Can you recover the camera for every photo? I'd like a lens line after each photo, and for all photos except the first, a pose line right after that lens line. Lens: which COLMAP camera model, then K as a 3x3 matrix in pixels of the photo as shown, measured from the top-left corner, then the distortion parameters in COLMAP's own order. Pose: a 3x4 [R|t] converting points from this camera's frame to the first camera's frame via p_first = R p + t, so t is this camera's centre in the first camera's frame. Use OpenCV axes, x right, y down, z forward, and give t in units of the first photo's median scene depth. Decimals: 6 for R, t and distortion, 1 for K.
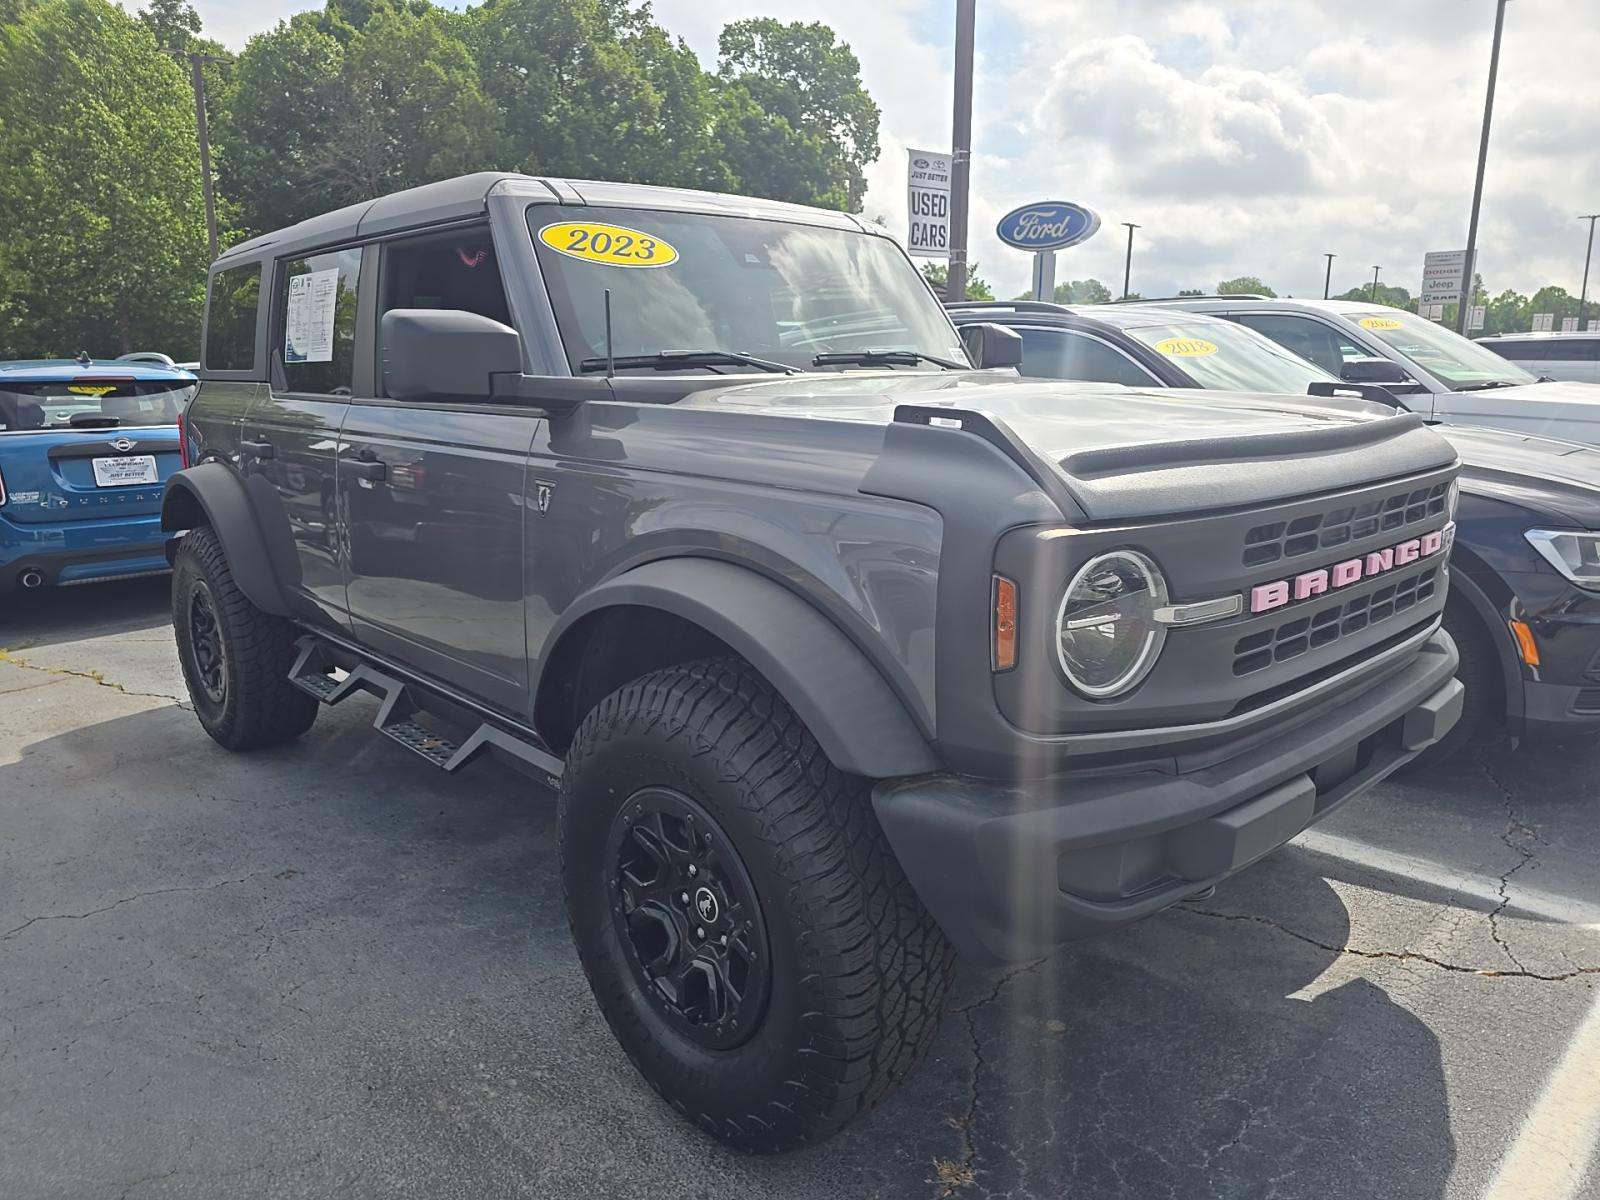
lens RADIAL K [[1110.2, 0, 792.1], [0, 1110.2, 611.8], [0, 0, 1]] dist [0.066562, -0.053512]
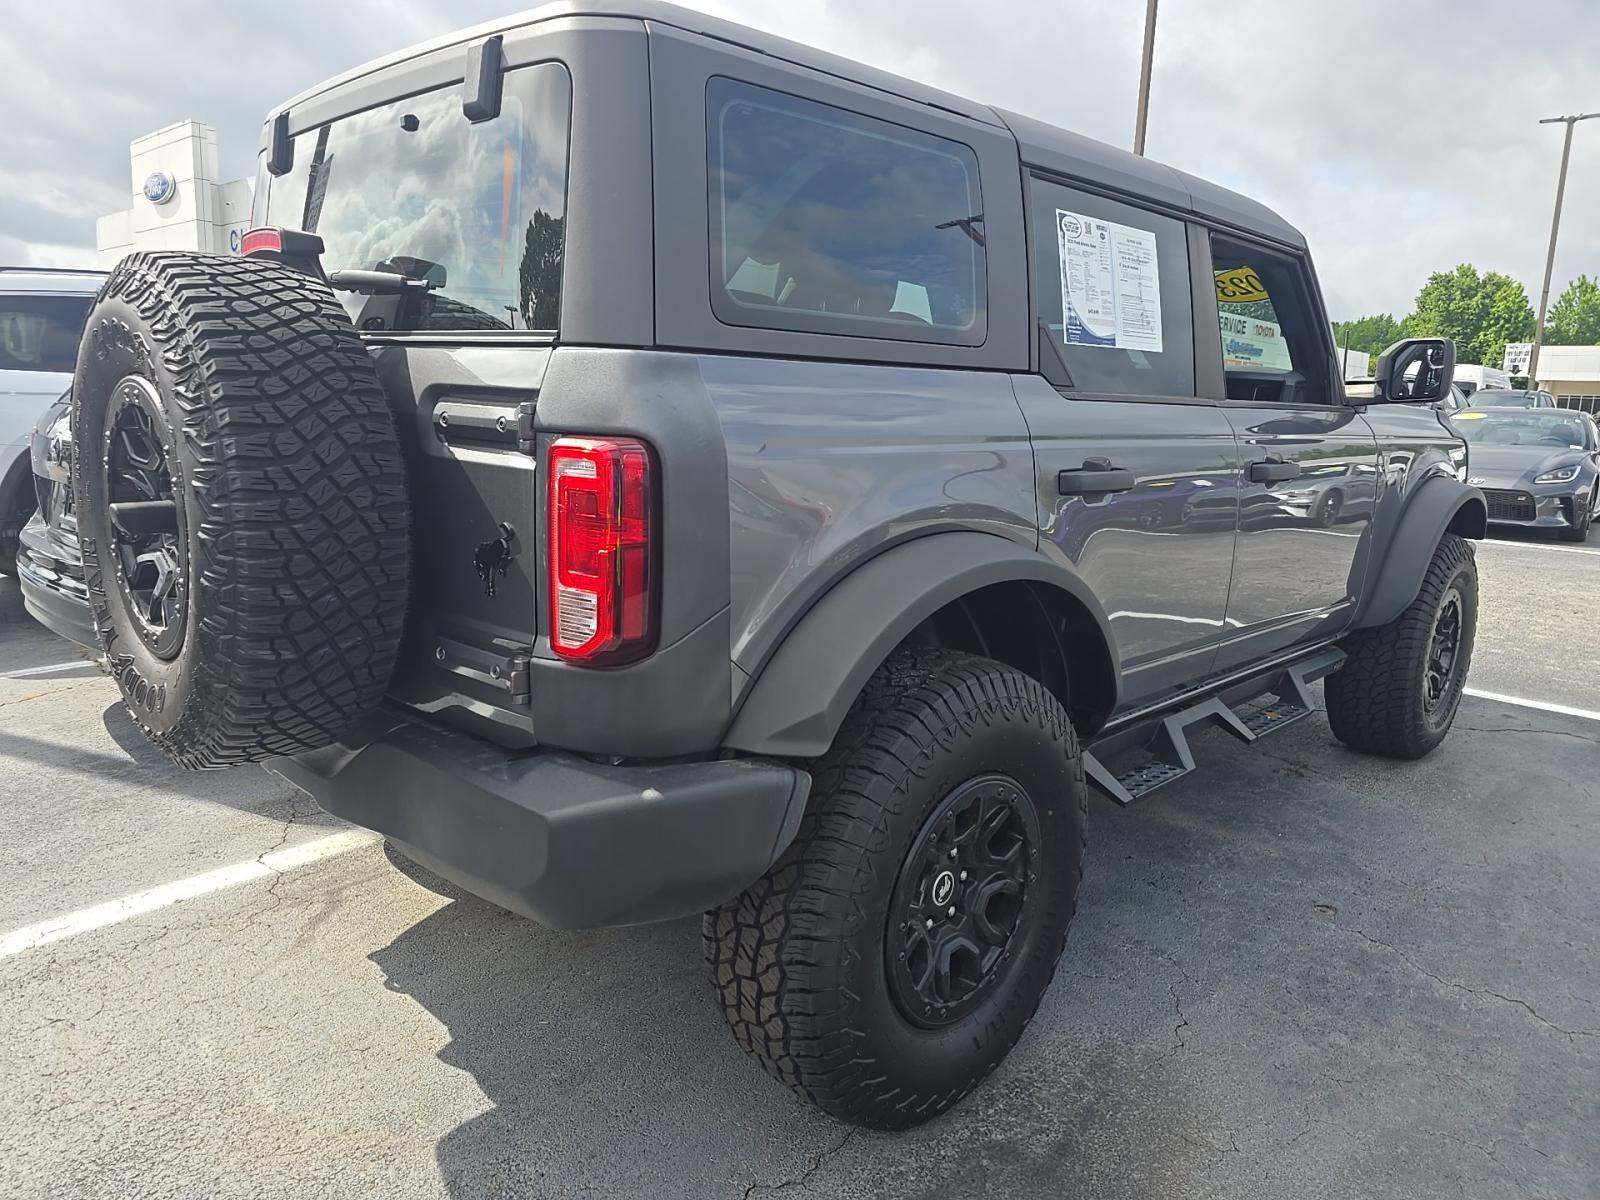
lens RADIAL K [[1110.2, 0, 792.1], [0, 1110.2, 611.8], [0, 0, 1]] dist [0.066562, -0.053512]
pose [[-0.087672, -0.183785, 0.979049, -1.206913], [0.182489, 0.963237, 0.197158, -0.253960], [-0.979291, 0.195951, -0.050910, 1.350323]]
